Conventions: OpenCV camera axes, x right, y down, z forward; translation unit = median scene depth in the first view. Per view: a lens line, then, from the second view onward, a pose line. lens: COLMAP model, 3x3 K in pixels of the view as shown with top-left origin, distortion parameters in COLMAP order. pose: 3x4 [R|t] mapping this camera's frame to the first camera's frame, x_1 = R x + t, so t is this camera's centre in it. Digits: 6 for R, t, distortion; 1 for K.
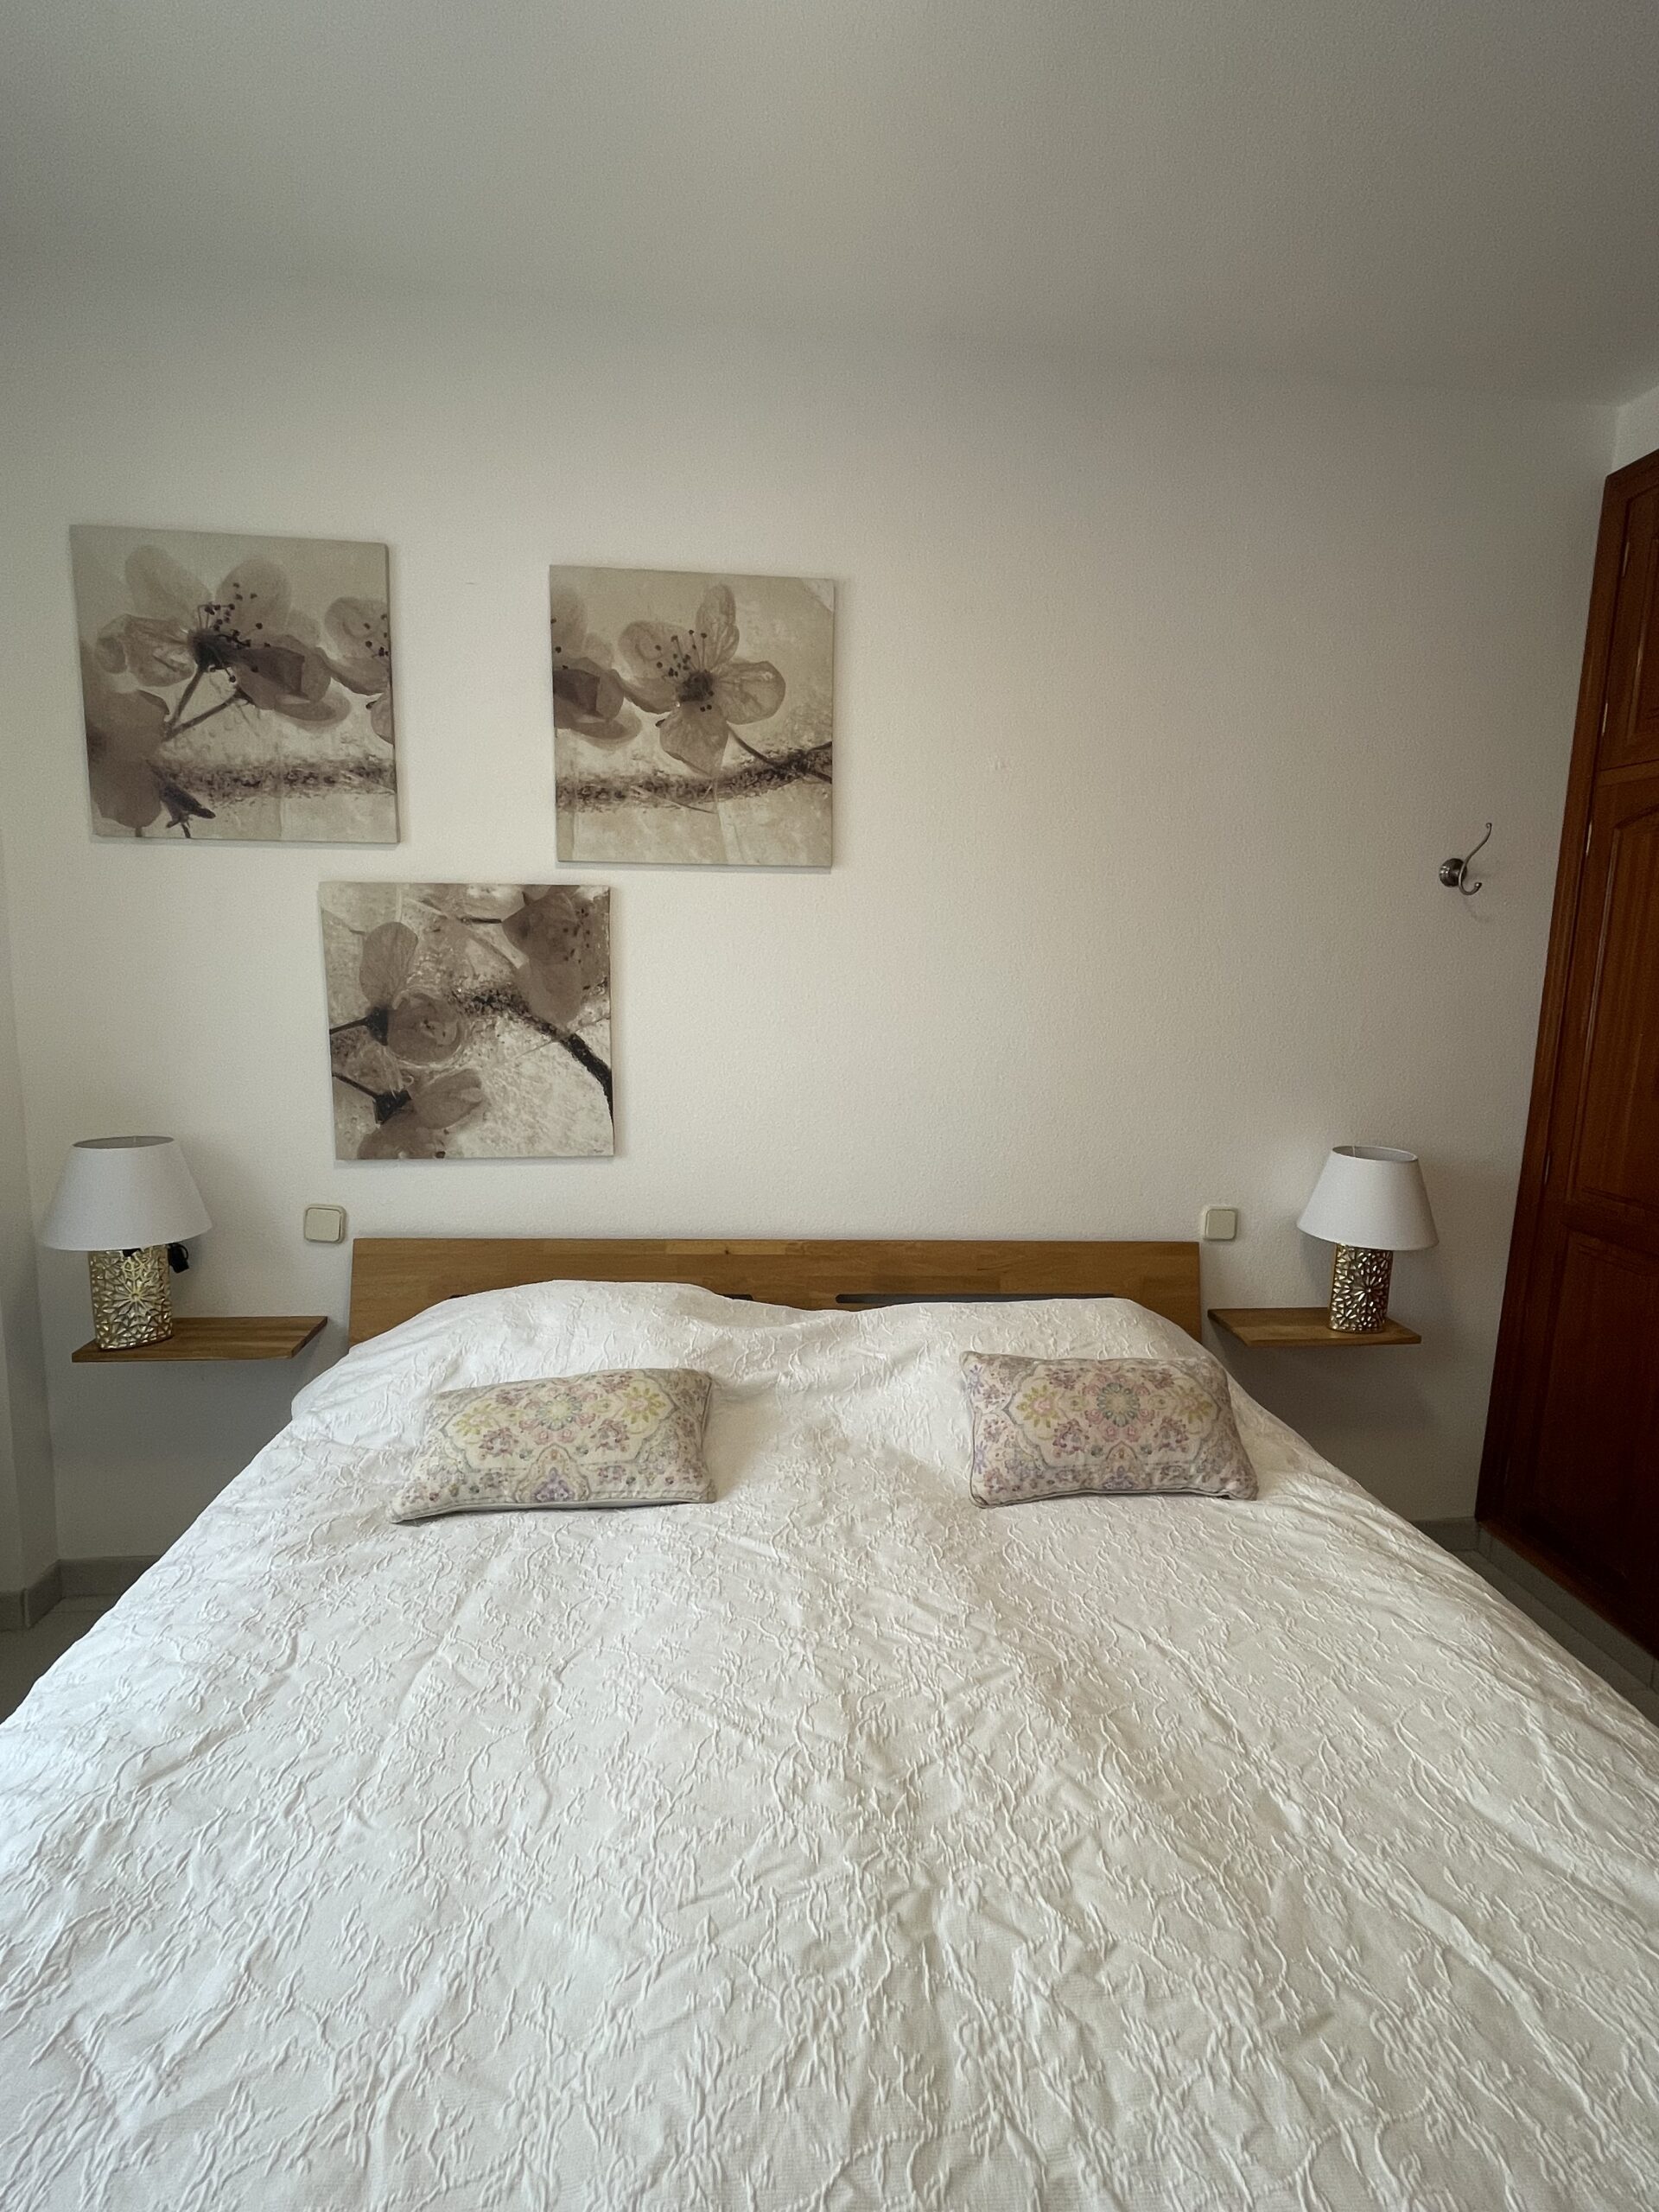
lens RADIAL K [[1041.5, 0, 835.7], [0, 1041.5, 1111.7], [0, 0, 1]] dist [0.000329, 0.000296]
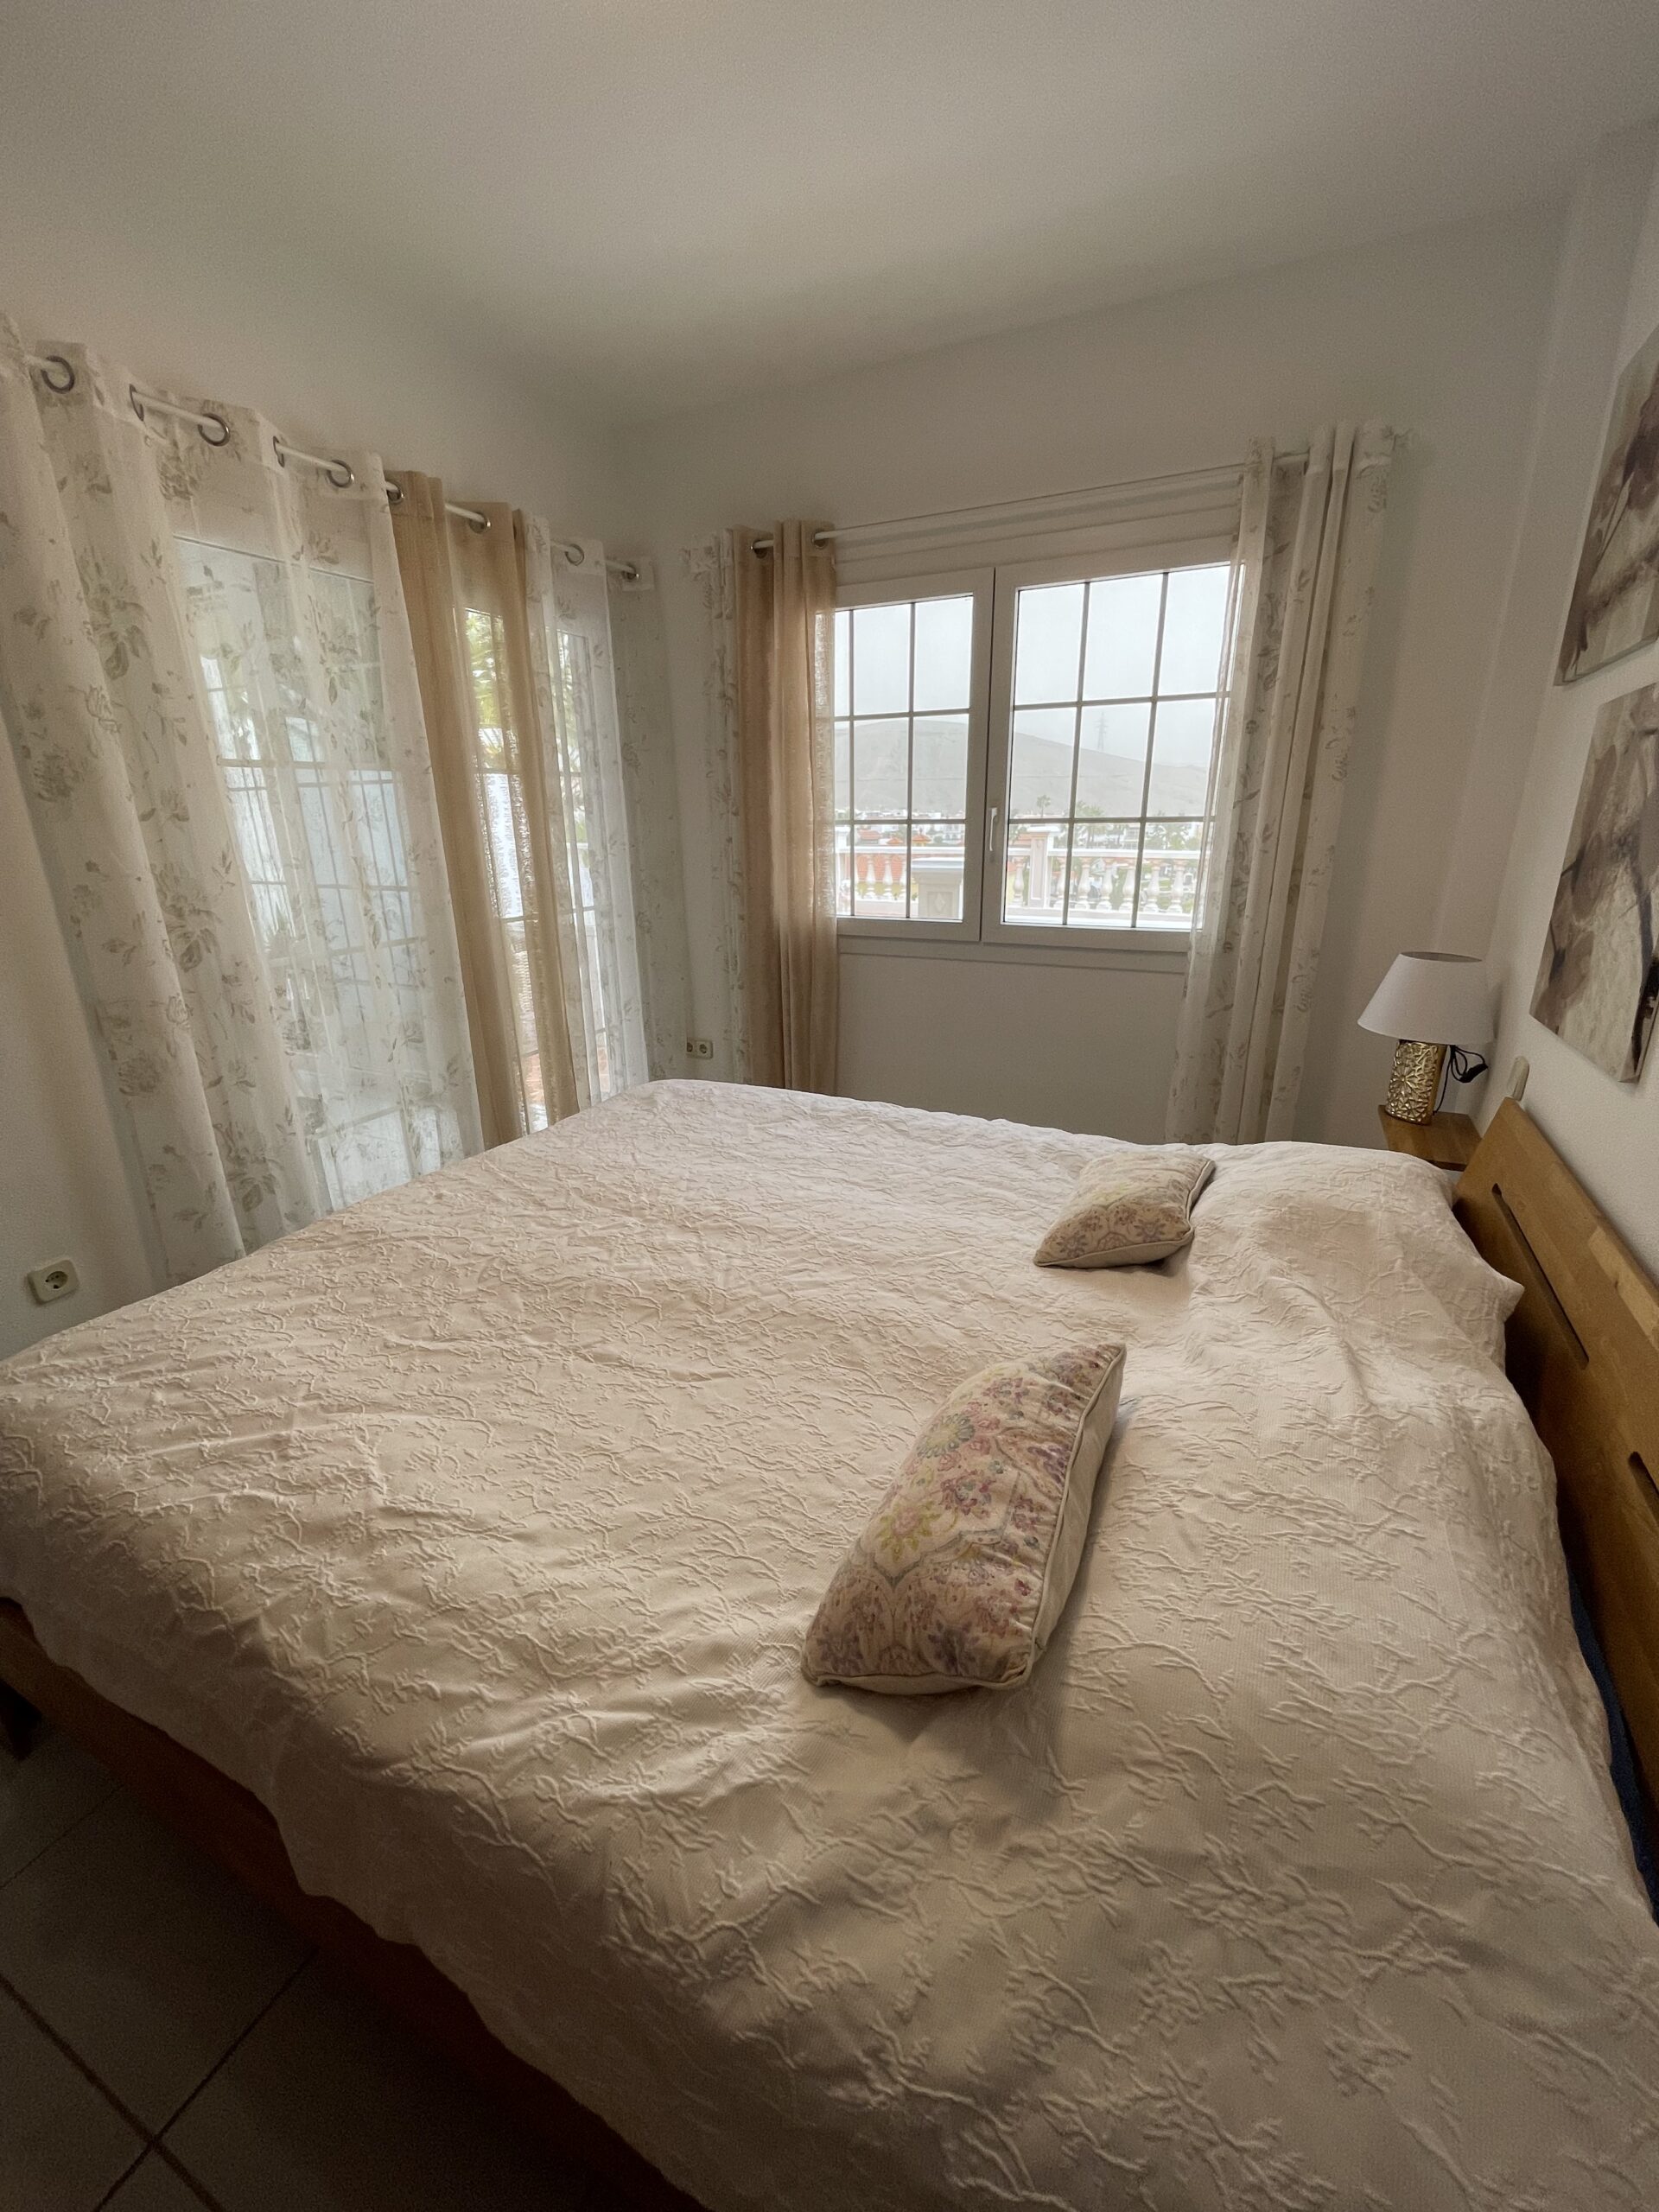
lens RADIAL K [[896.0, 0, 838.4], [0, 896.0, 1105.2], [0, 0, 1]] dist [-0.001760, -0.000120]
pose [[-0.529454, 0.239746, -0.813757, 1.150990], [-0.142218, 0.920577, 0.363748, -0.183050], [0.836333, 0.308318, -0.453307, 1.806728]]
